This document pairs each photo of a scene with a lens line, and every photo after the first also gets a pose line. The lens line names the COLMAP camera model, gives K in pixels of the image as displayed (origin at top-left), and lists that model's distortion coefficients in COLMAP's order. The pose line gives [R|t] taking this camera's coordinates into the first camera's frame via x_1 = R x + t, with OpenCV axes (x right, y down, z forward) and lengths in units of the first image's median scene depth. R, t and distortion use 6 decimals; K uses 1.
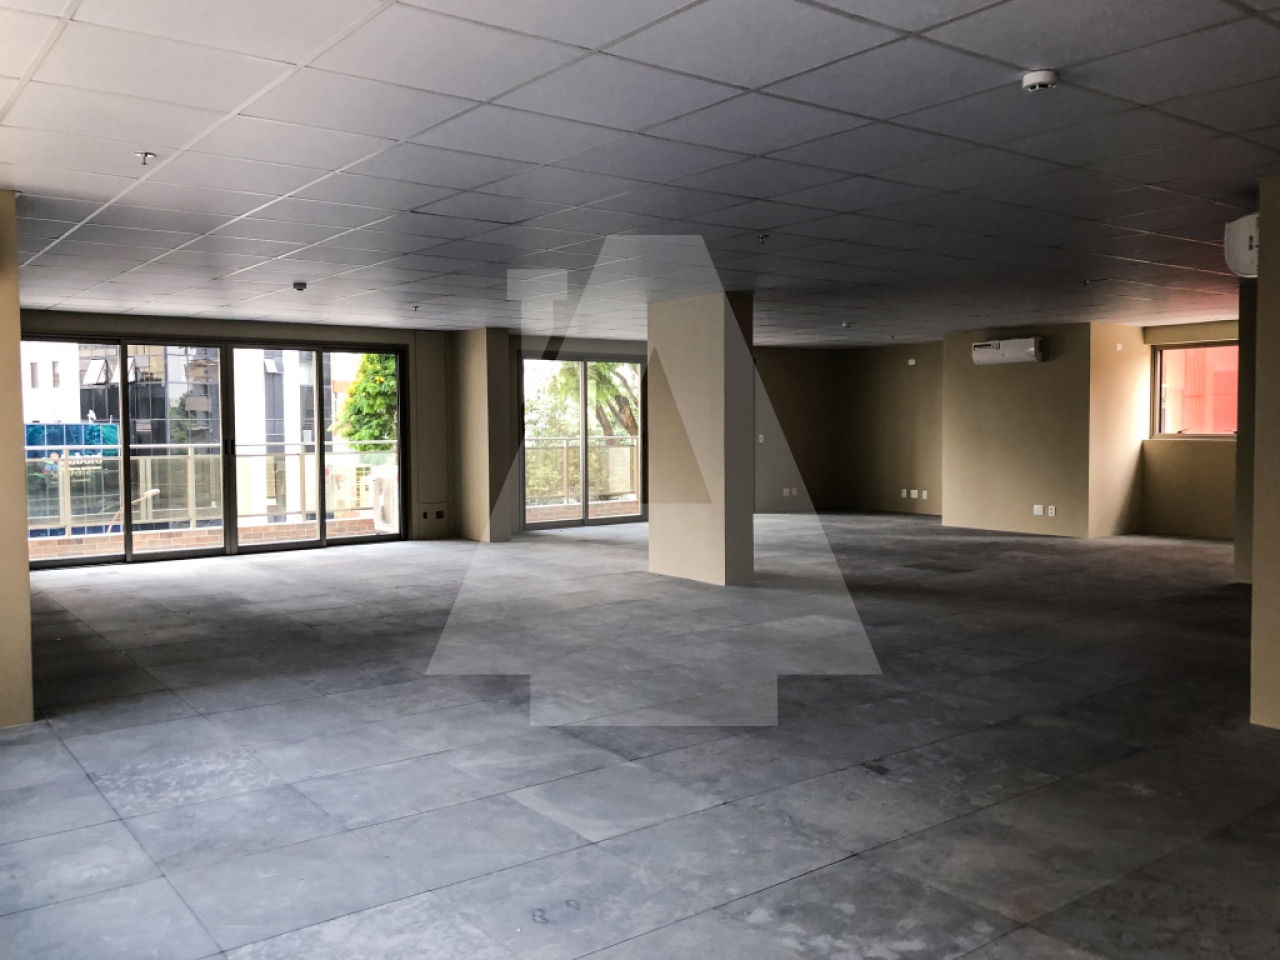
lens RADIAL K [[1081.4, 0, 607.5], [0, 1081.4, 477.4], [0, 0, 1]] dist [0.017414, 0.006183]
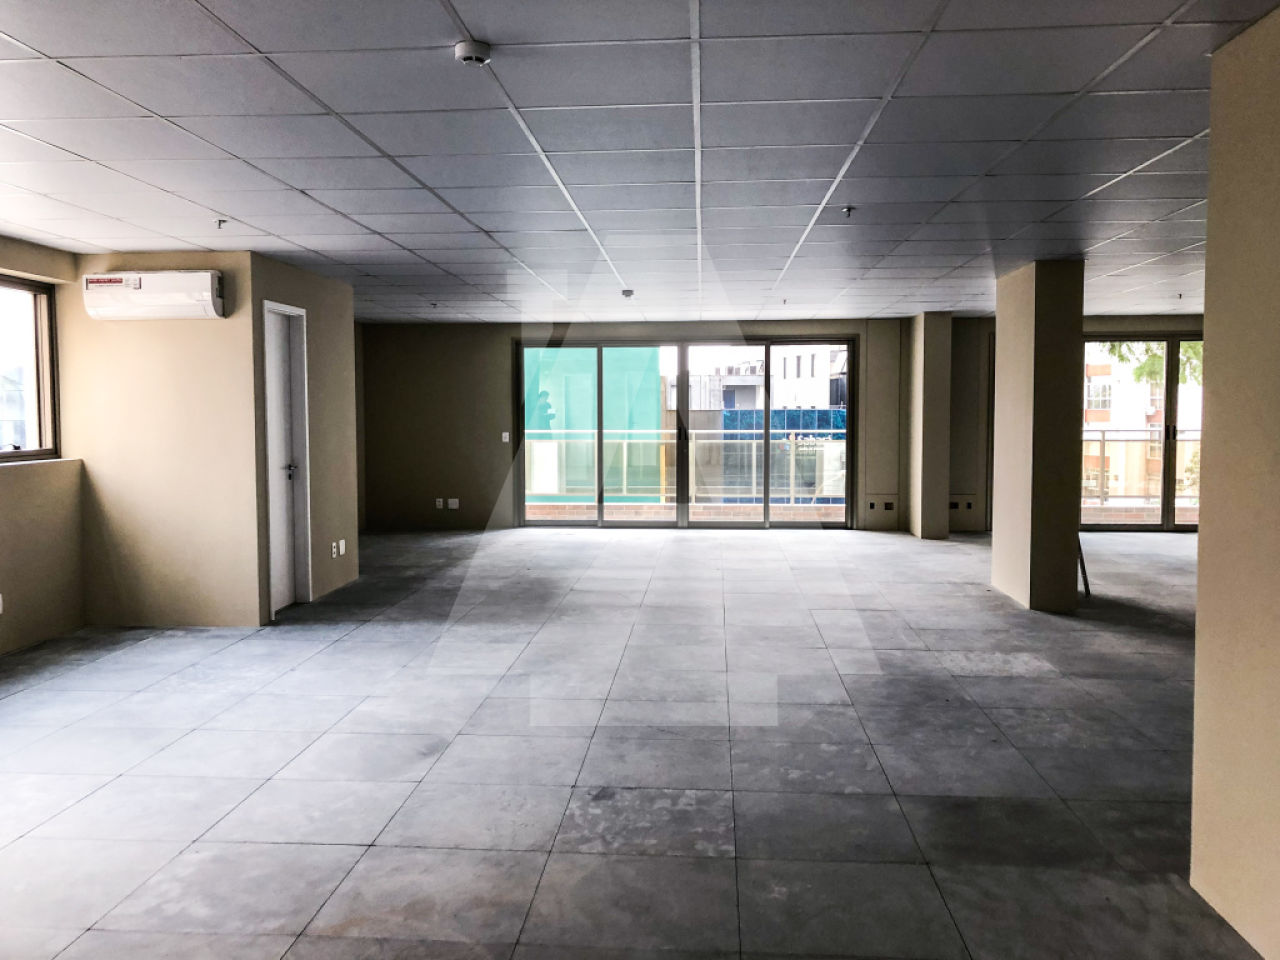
lens RADIAL K [[1034.4, 0, 597.3], [0, 1034.4, 522.0], [0, 0, 1]] dist [0.018526, 0.002720]
pose [[0.746648, 0.075666, -0.660902, 0.801542], [-0.034969, 0.996601, 0.074595, -0.036078], [0.664300, -0.032585, 0.746756, 0.316451]]
